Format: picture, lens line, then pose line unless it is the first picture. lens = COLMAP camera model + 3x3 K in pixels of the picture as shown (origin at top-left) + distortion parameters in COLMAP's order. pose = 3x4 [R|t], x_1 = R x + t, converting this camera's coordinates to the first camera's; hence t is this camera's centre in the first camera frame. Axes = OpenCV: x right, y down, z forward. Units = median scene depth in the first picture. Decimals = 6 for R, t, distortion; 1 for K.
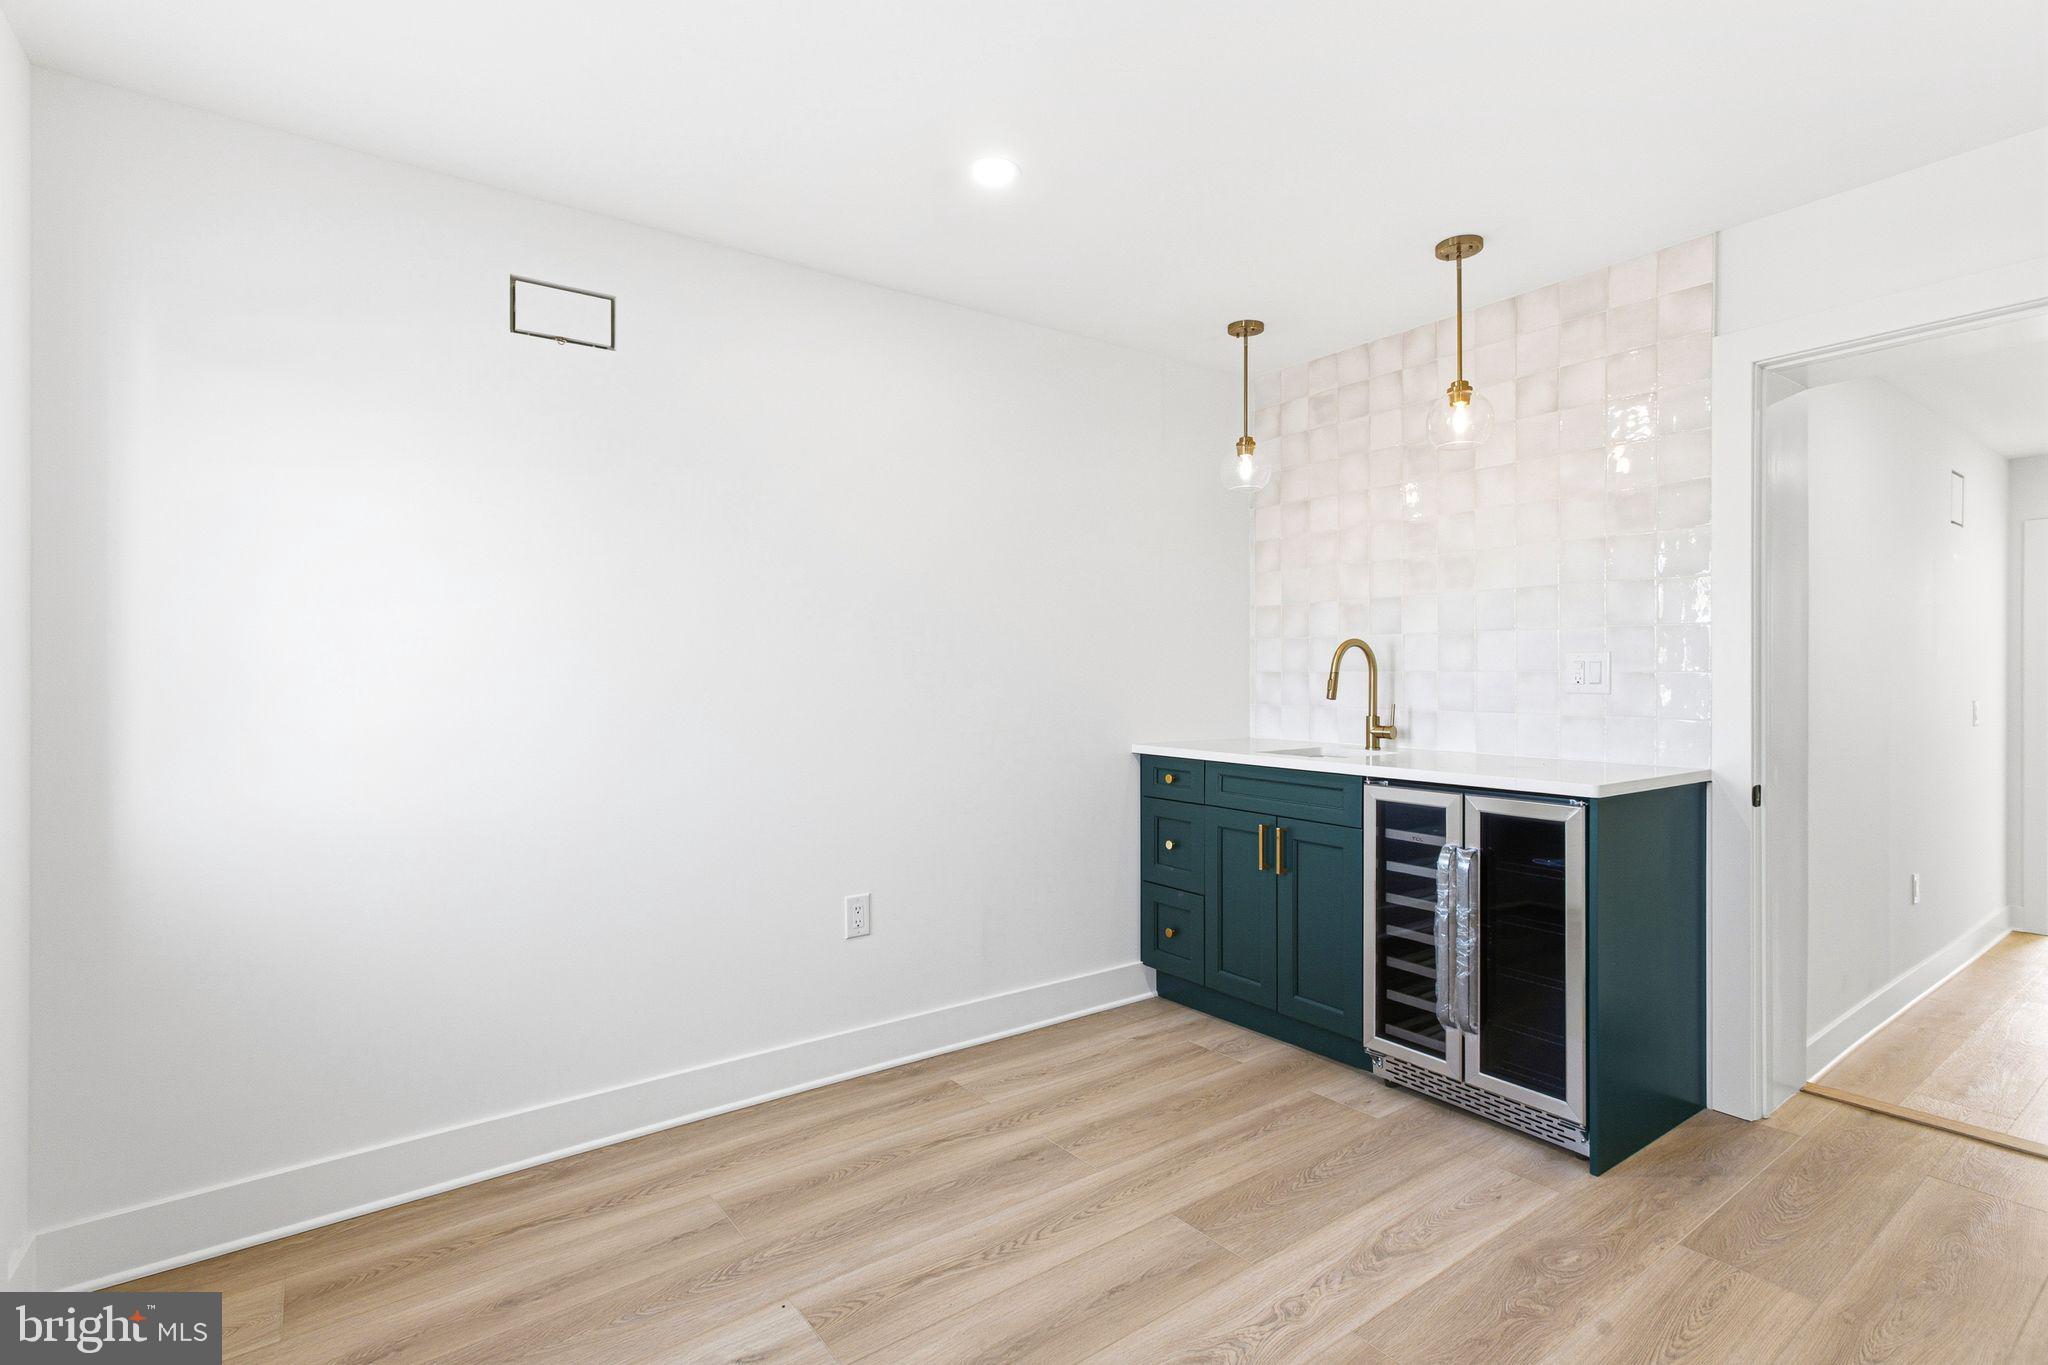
lens RADIAL K [[981.1, 0, 1016.5], [0, 981.1, 677.2], [0, 0, 1]] dist [-0.007498, 0.000047]
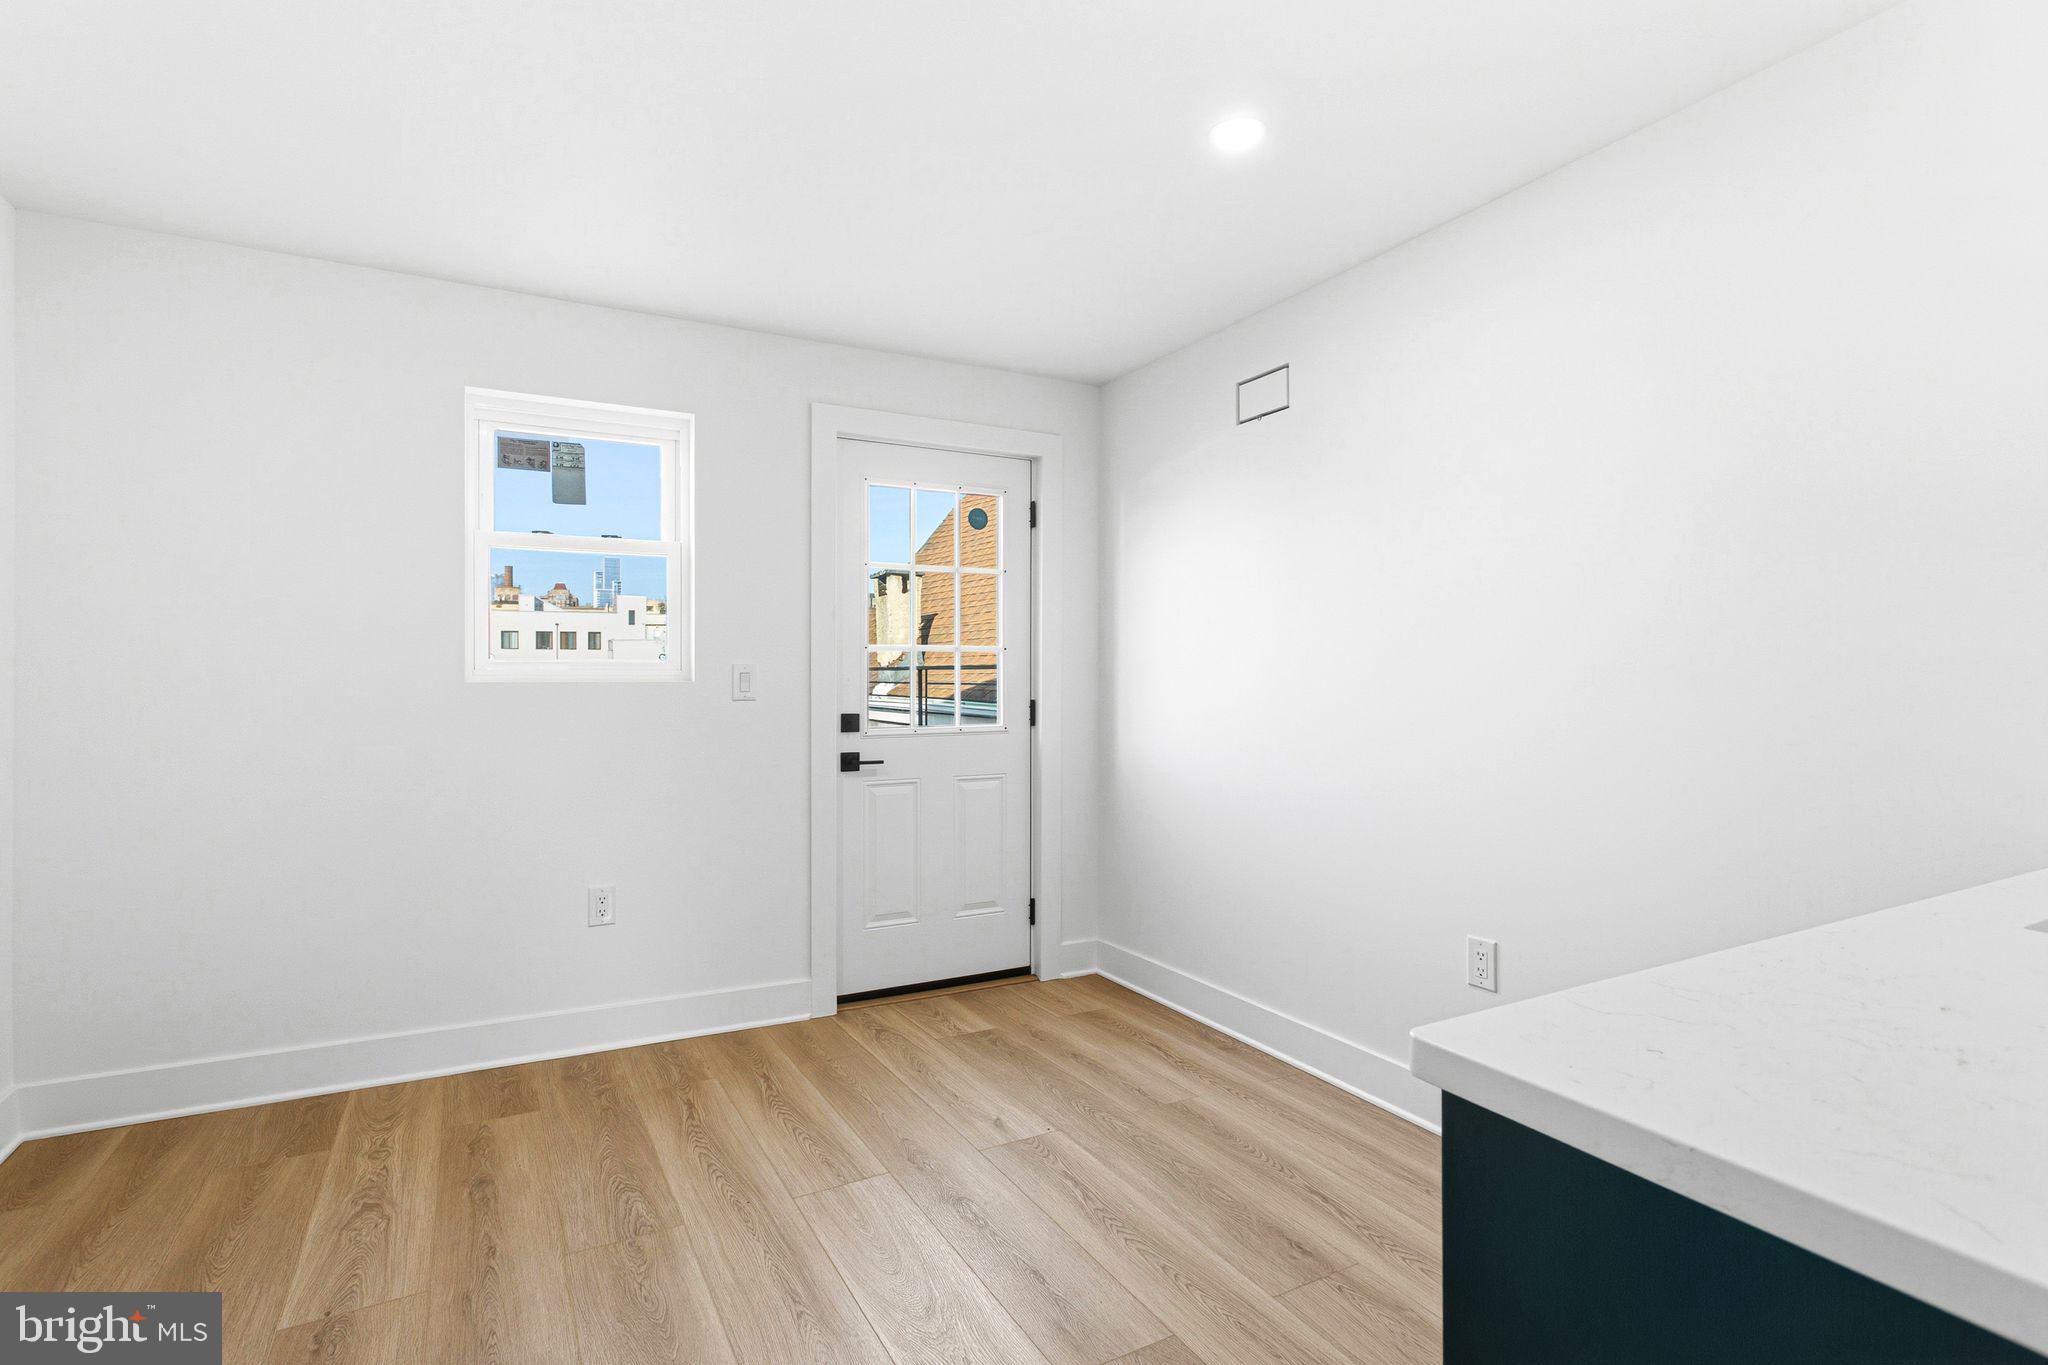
lens RADIAL K [[981.1, 0, 1016.5], [0, 981.1, 677.2], [0, 0, 1]] dist [-0.007498, 0.000047]
pose [[-0.140332, 0.002942, -0.990100, 0.903078], [-0.004198, 0.999985, 0.003566, -0.002792], [0.990096, 0.004657, -0.140317, 0.904534]]
